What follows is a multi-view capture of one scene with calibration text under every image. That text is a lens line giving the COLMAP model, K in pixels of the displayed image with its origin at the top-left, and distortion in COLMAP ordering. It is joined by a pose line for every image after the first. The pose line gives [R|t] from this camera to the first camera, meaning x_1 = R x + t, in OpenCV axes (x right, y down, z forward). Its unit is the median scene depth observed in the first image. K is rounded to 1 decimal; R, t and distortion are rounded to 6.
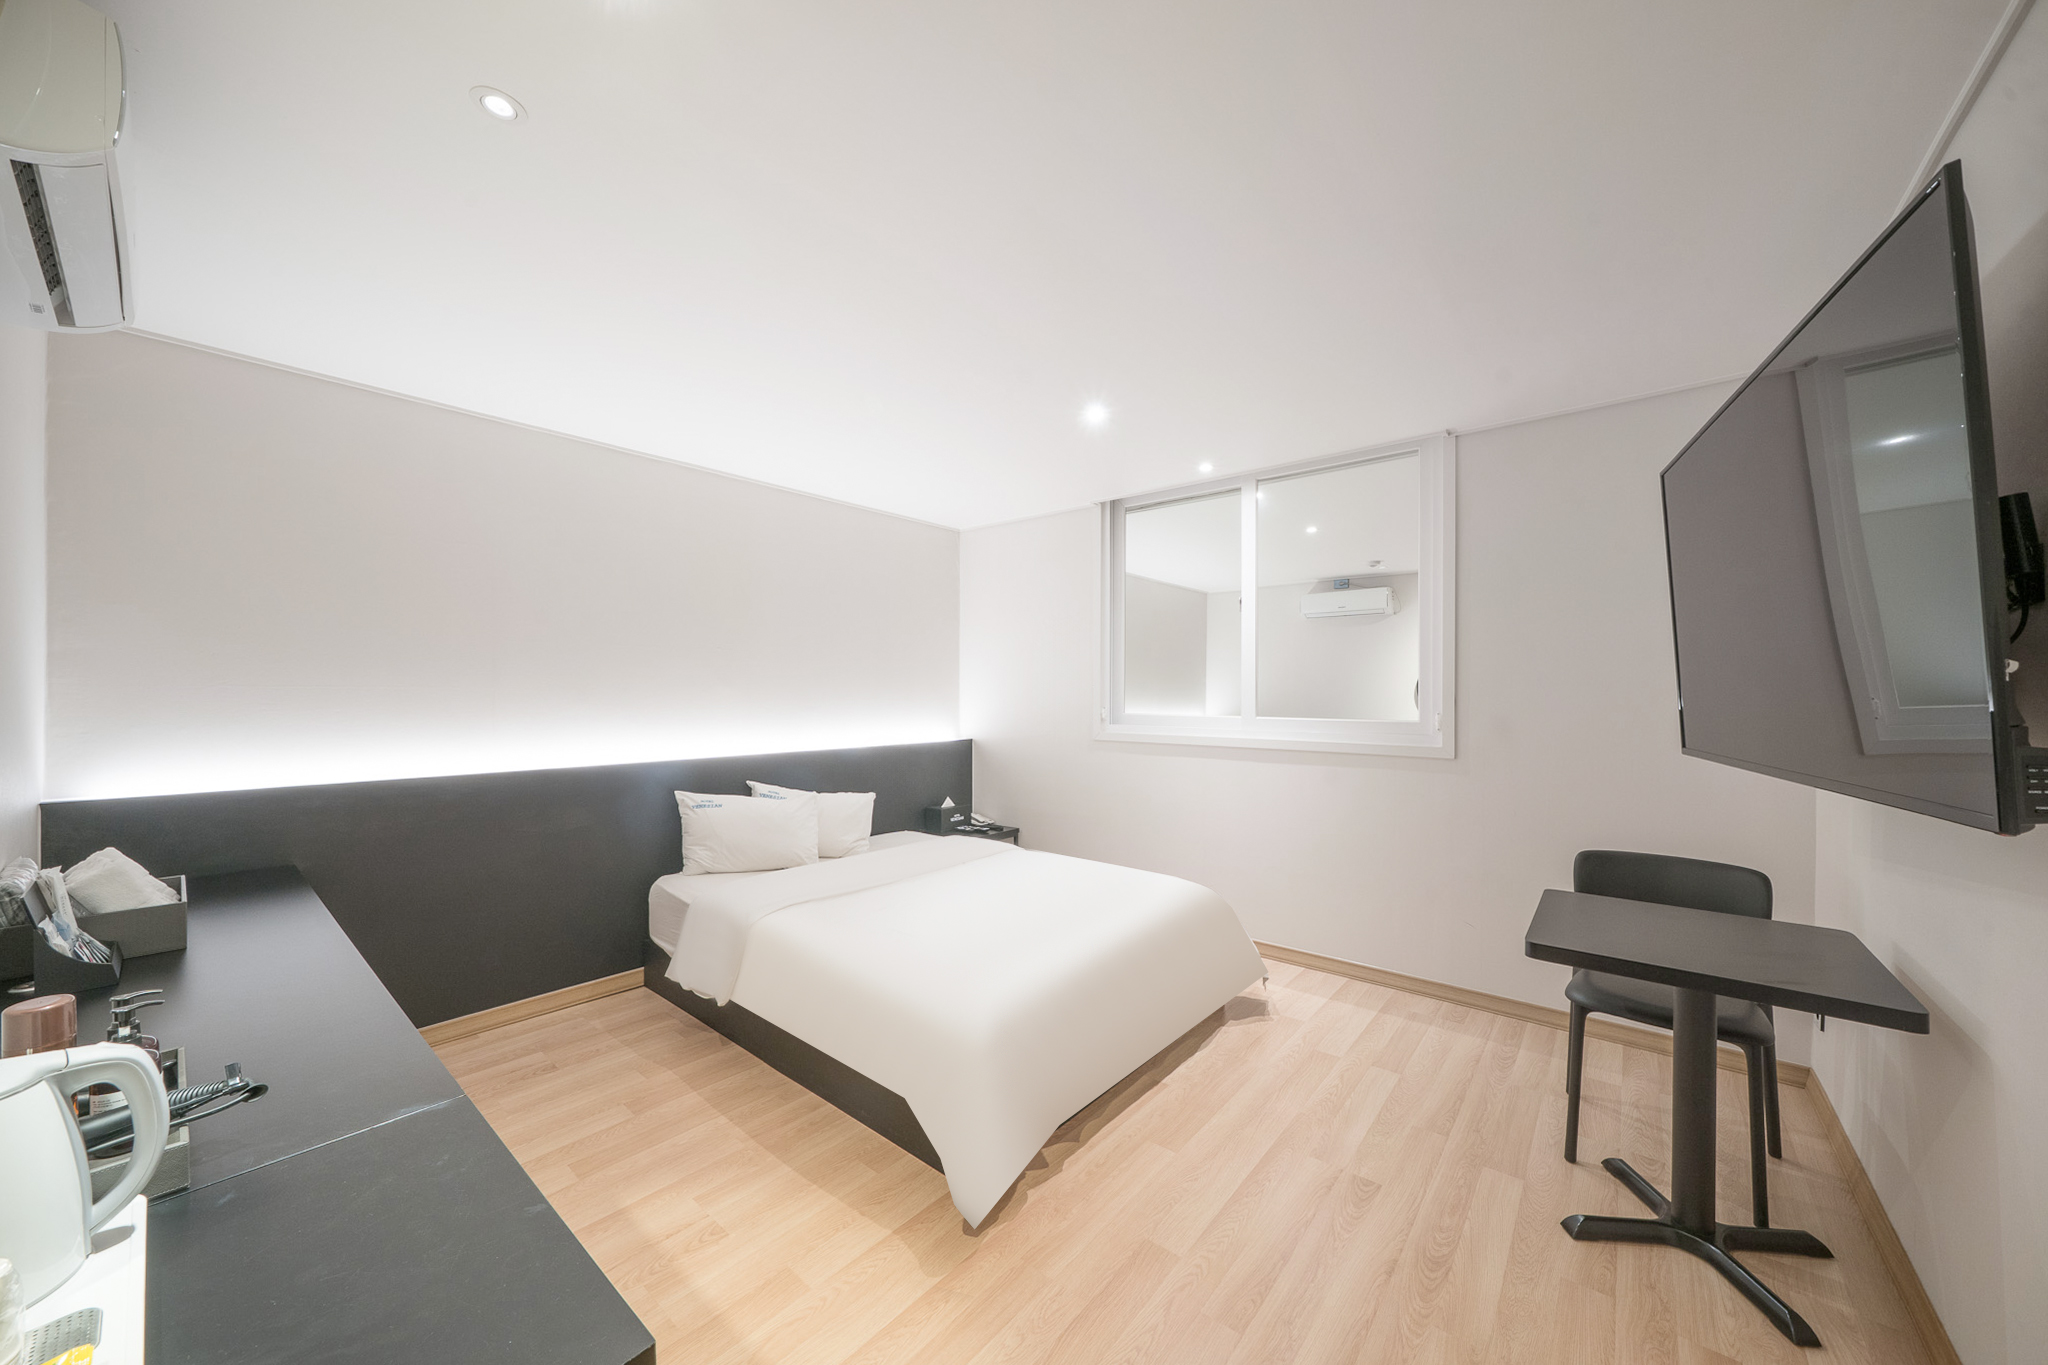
lens RADIAL K [[732.6, 0, 1024.0], [0, 732.6, 682.5], [0, 0, 1]] dist [0.000015, 0.000075]
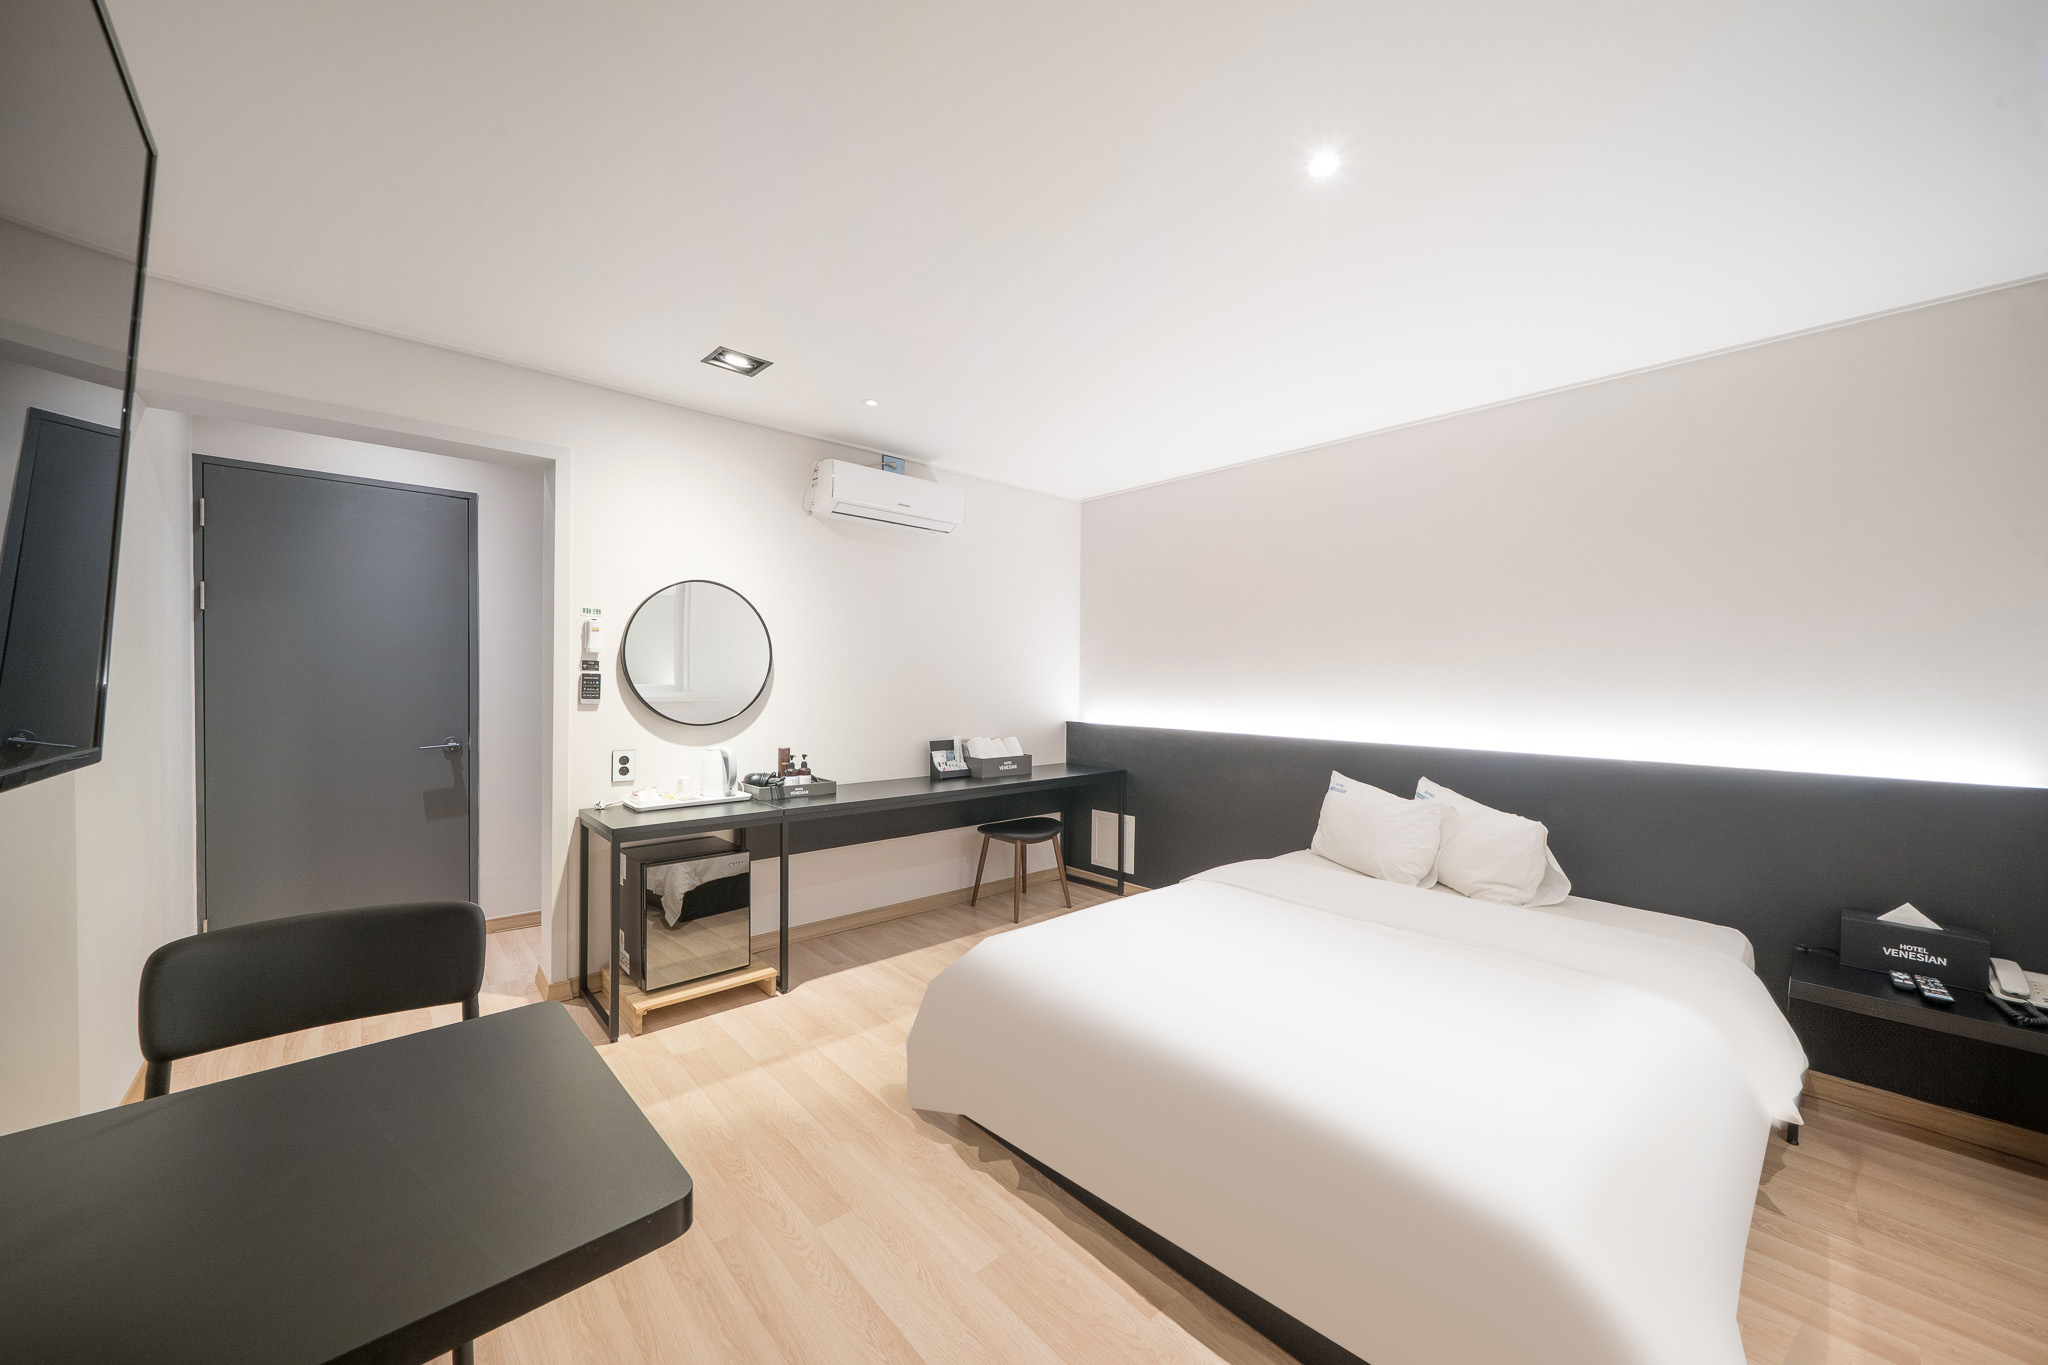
lens RADIAL K [[732.6, 0, 1024.0], [0, 732.6, 682.5], [0, 0, 1]] dist [0.000015, 0.000075]
pose [[-0.137629, 0.003043, -0.990479, 0.762470], [0.007325, 0.999971, 0.002054, 0.026572], [0.990457, -0.006973, -0.137648, 0.933418]]
